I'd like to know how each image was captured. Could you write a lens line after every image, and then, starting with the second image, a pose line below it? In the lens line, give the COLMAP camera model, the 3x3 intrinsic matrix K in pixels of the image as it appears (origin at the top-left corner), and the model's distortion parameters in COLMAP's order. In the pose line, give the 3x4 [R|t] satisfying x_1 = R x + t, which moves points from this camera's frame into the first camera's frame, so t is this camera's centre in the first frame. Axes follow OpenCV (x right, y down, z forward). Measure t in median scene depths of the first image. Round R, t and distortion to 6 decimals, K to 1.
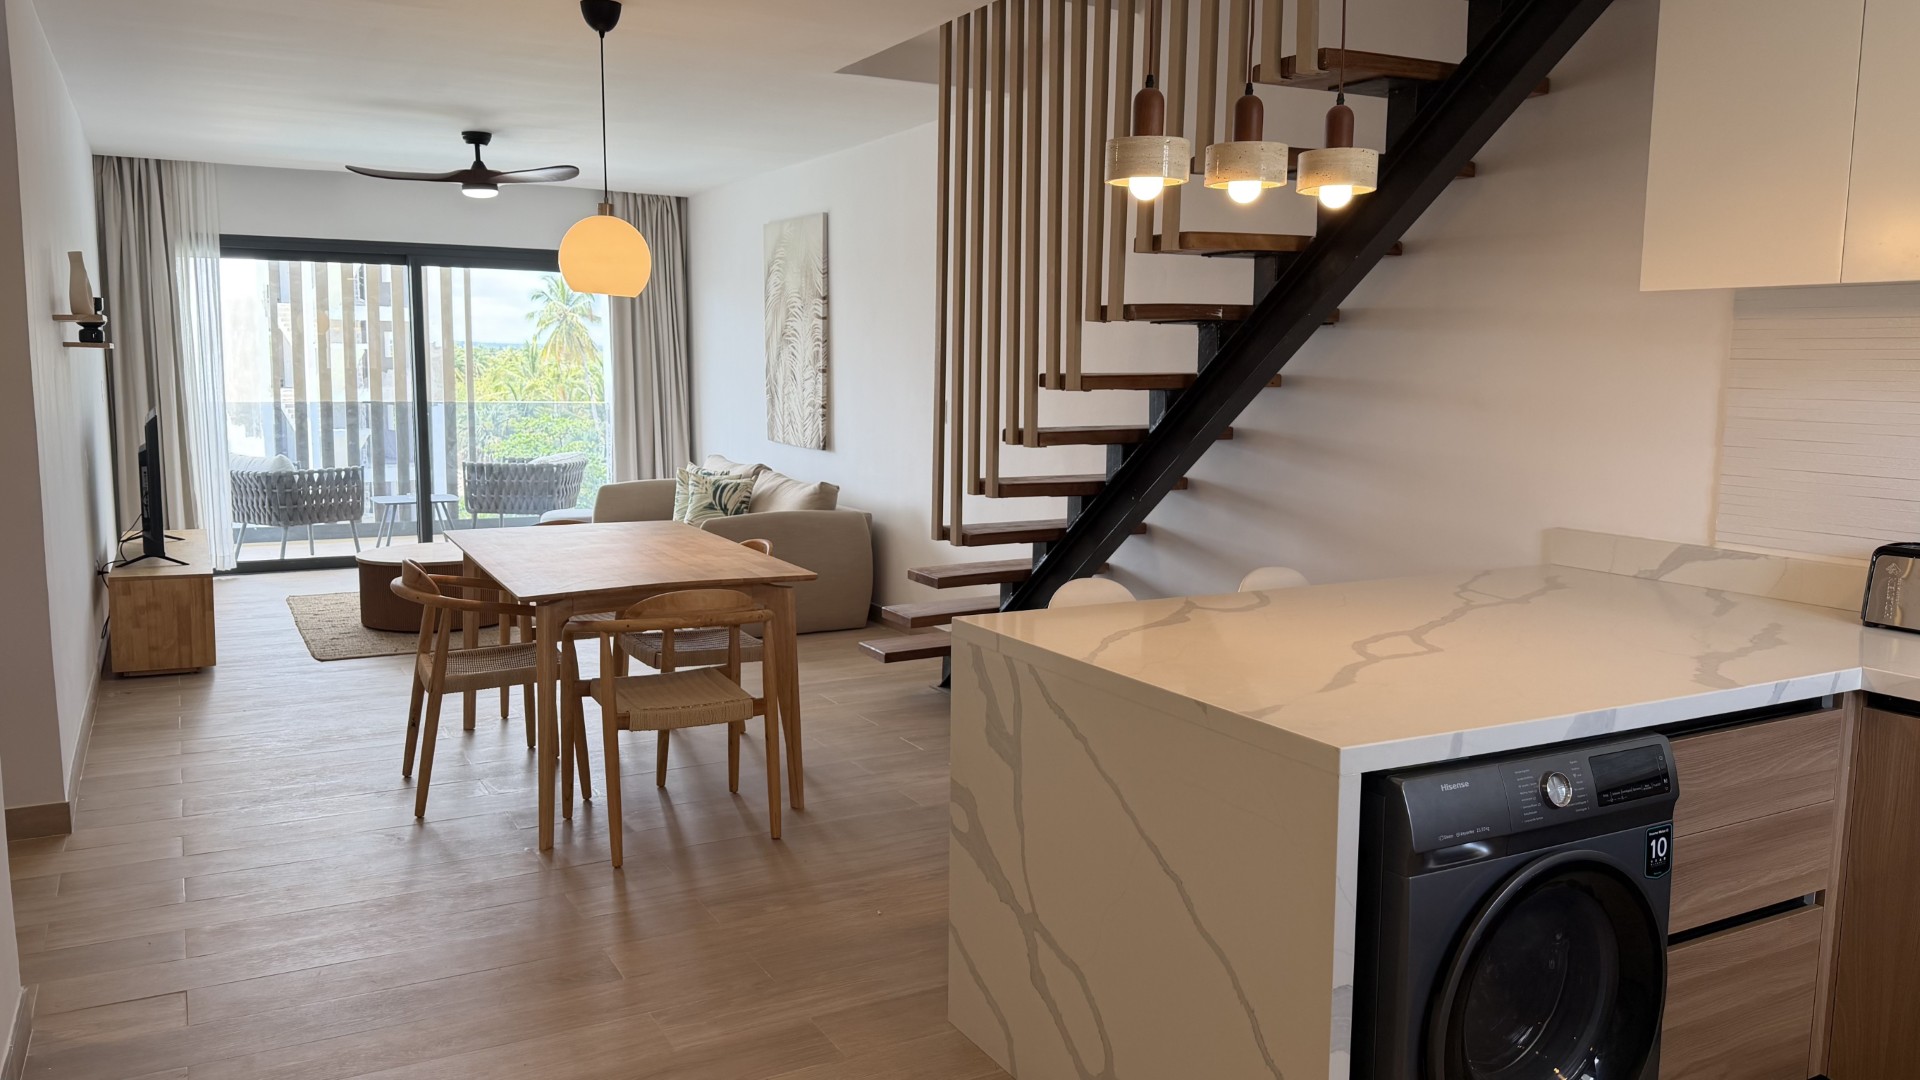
lens RADIAL K [[1399.3, 0, 941.8], [0, 1399.3, 536.7], [0, 0, 1]] dist [0.158486, -0.266905]
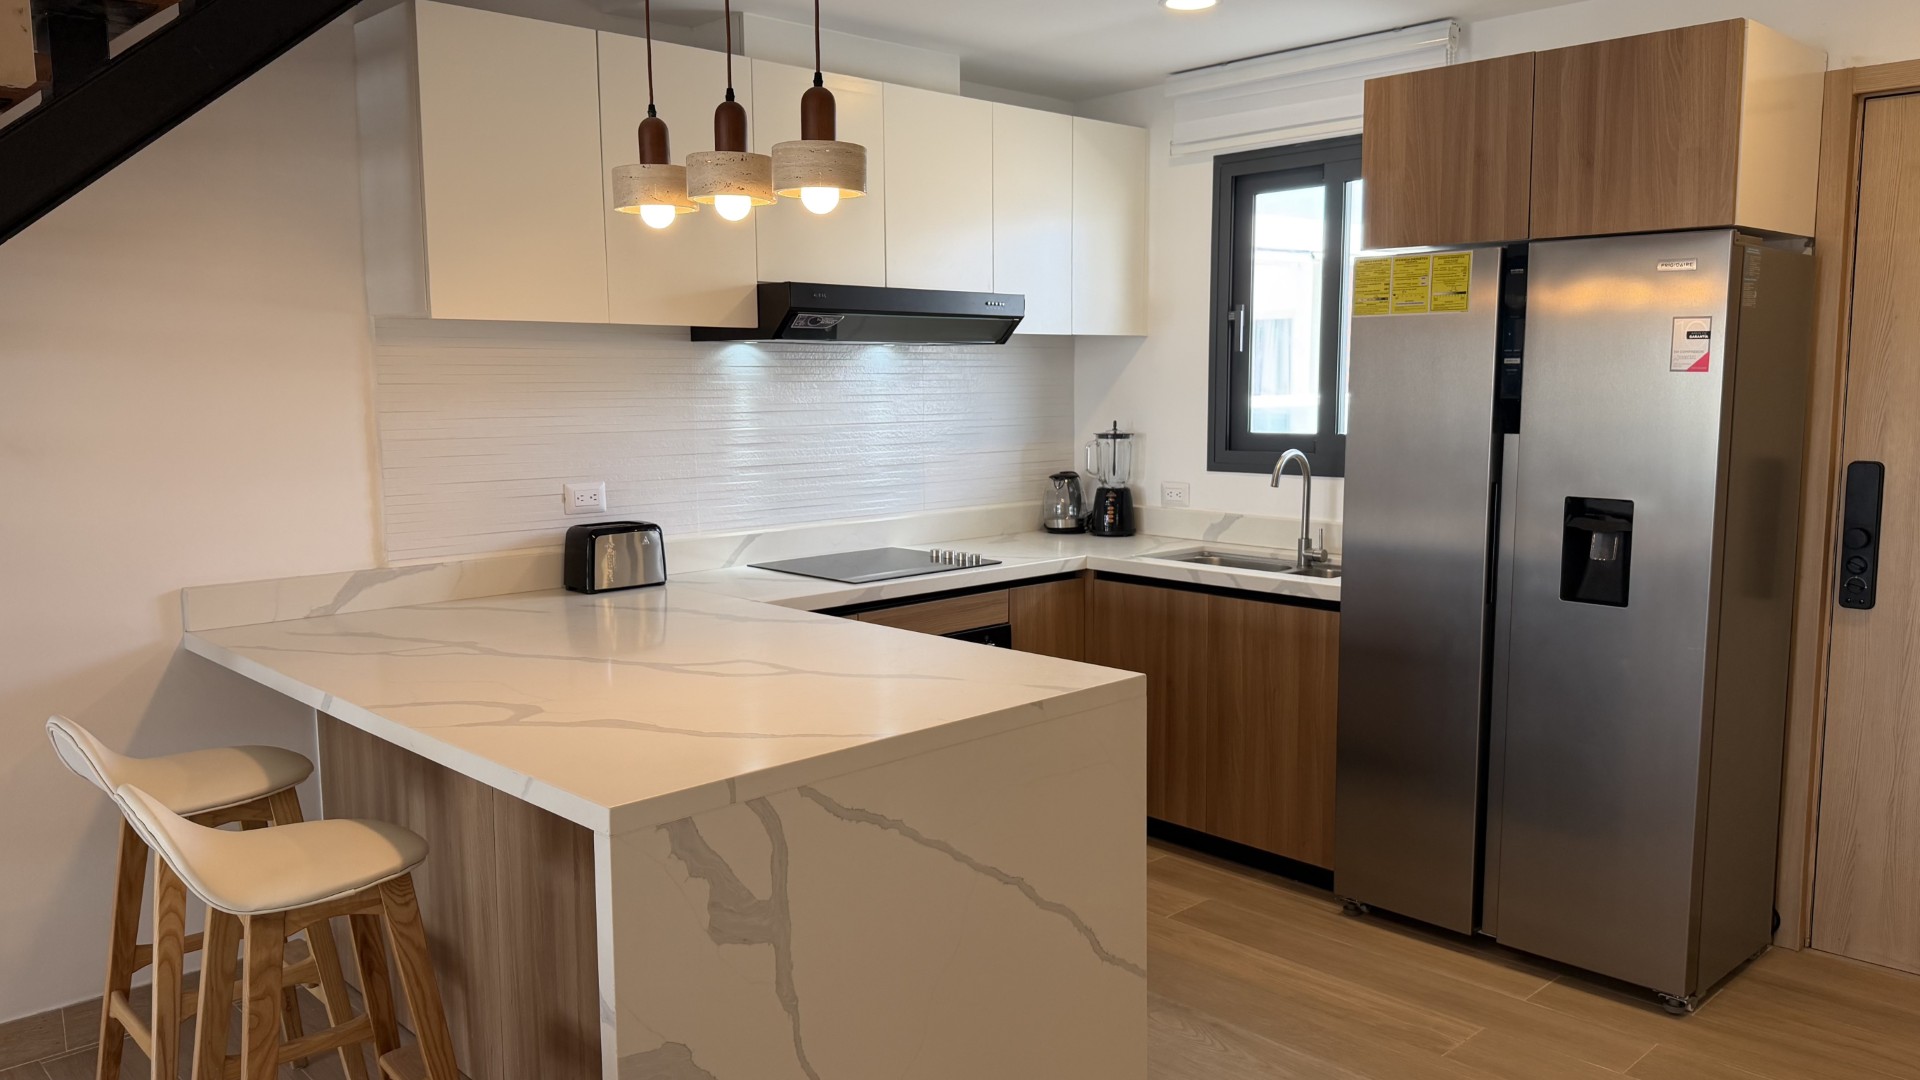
lens RADIAL K [[1399.3, 0, 941.8], [0, 1399.3, 536.7], [0, 0, 1]] dist [0.158486, -0.266905]
pose [[-0.266018, -0.116809, 0.956865, -0.252527], [0.124894, 0.980088, 0.154365, -0.056916], [-0.955843, 0.160570, -0.246132, 0.402221]]
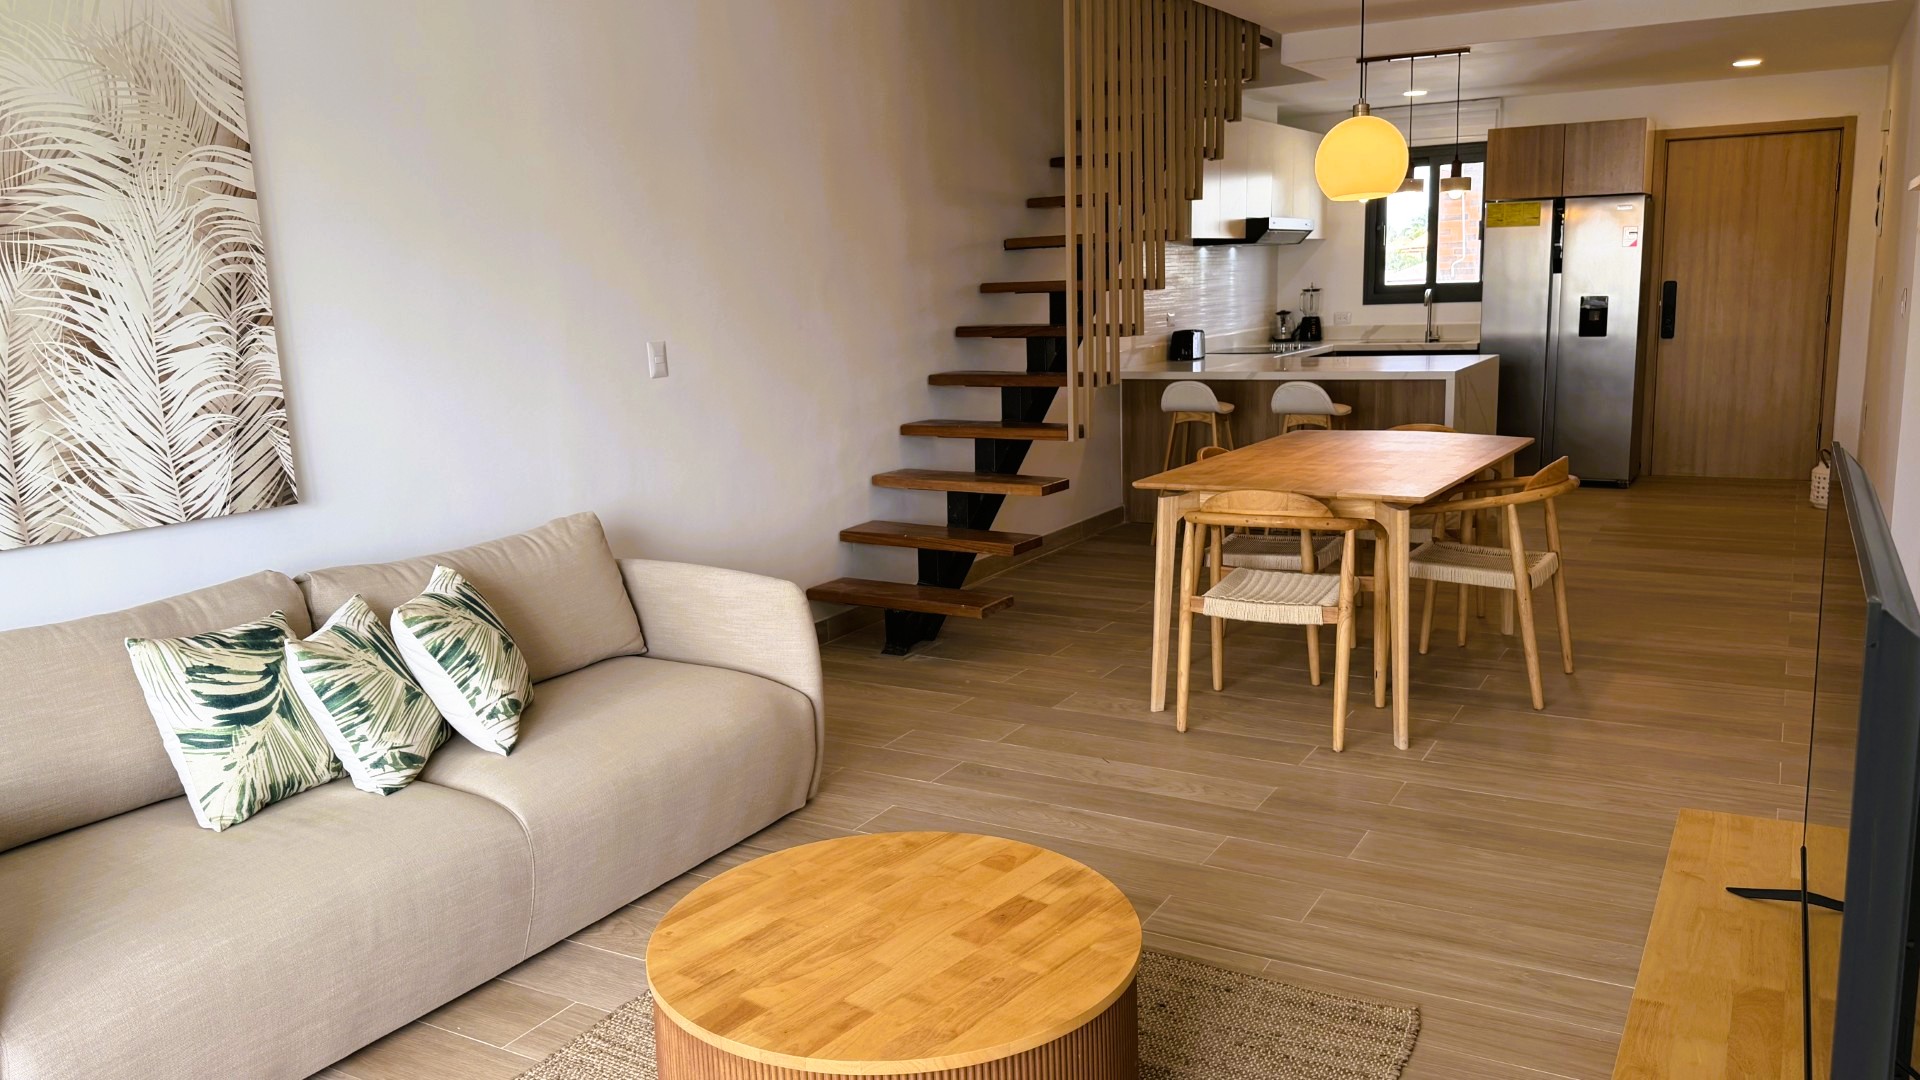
lens RADIAL K [[1427.8, 0, 958.9], [0, 1427.8, 532.1], [0, 0, 1]] dist [0.087736, -0.111349]
pose [[-0.527118, -0.138220, 0.838476, -0.620208], [0.135841, 0.960291, 0.243699, -0.146509], [-0.838865, 0.242358, -0.487411, 1.140864]]
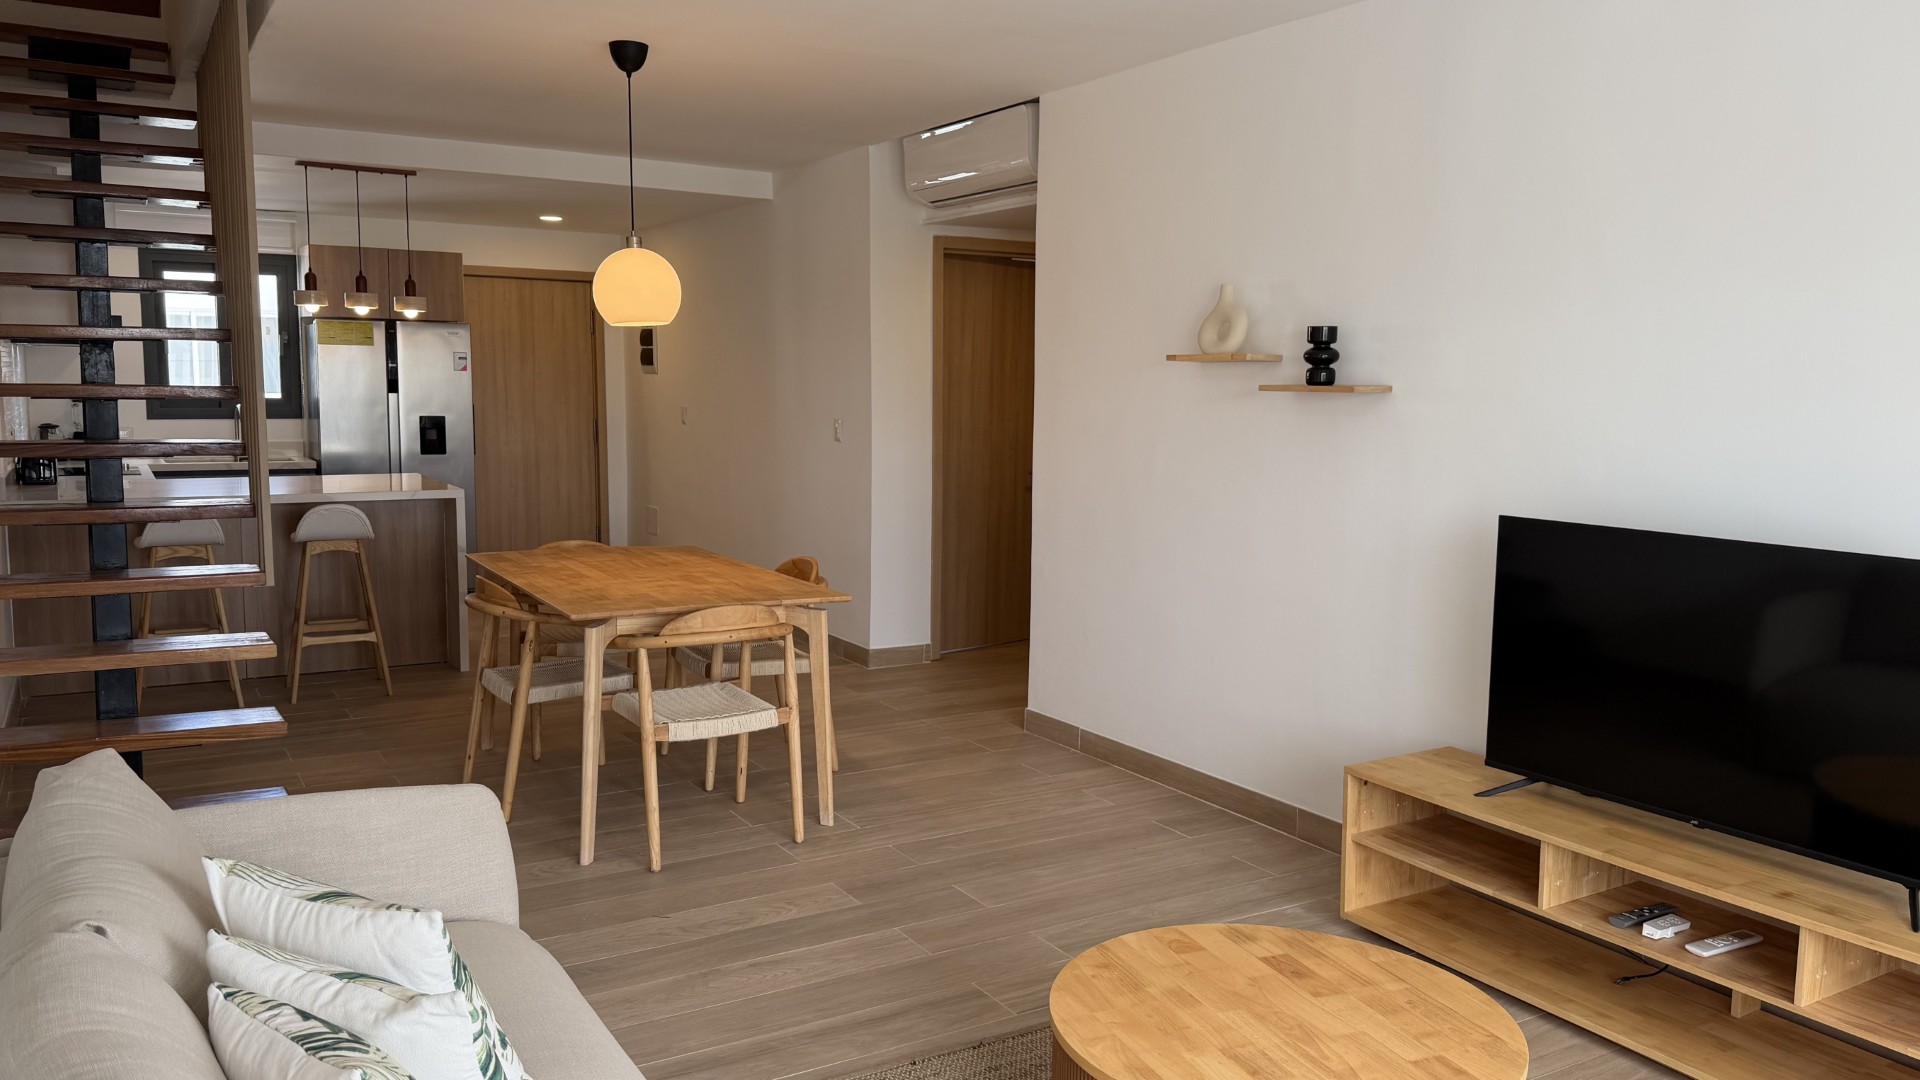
lens RADIAL K [[1412.7, 0, 954.3], [0, 1412.7, 529.2], [0, 0, 1]] dist [0.153997, -0.280494]
pose [[-0.998461, -0.013565, -0.053782, -0.265081], [-0.025742, 0.972211, 0.232686, -0.175636], [0.049131, 0.233712, -0.971064, 1.317516]]
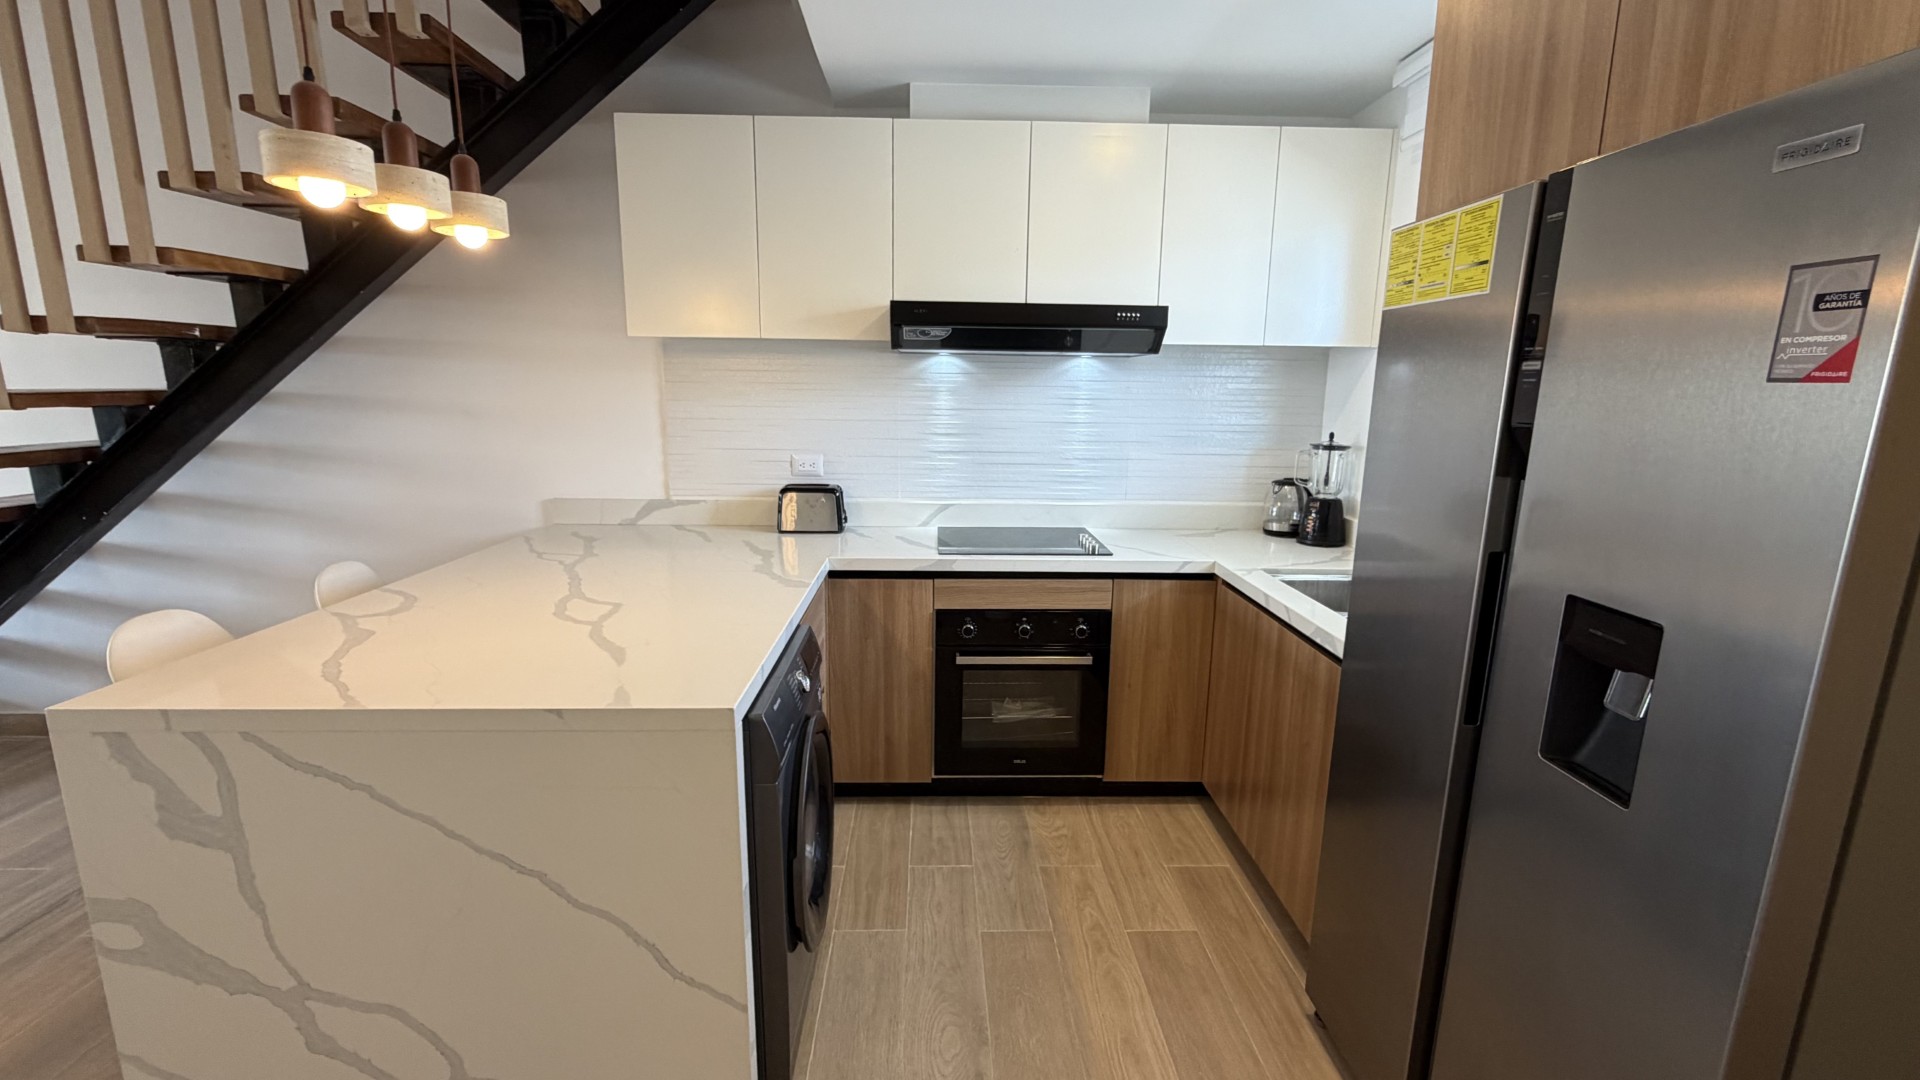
lens RADIAL K [[805.6, 0, 960.0], [0, 805.6, 540.0], [0, 0, 1]] dist [-0.005138, -0.000206]
pose [[0.442793, -0.168807, 0.880590, -0.058357], [0.101703, 0.985235, 0.137727, -0.018270], [-0.890837, 0.028574, 0.453424, 0.137248]]
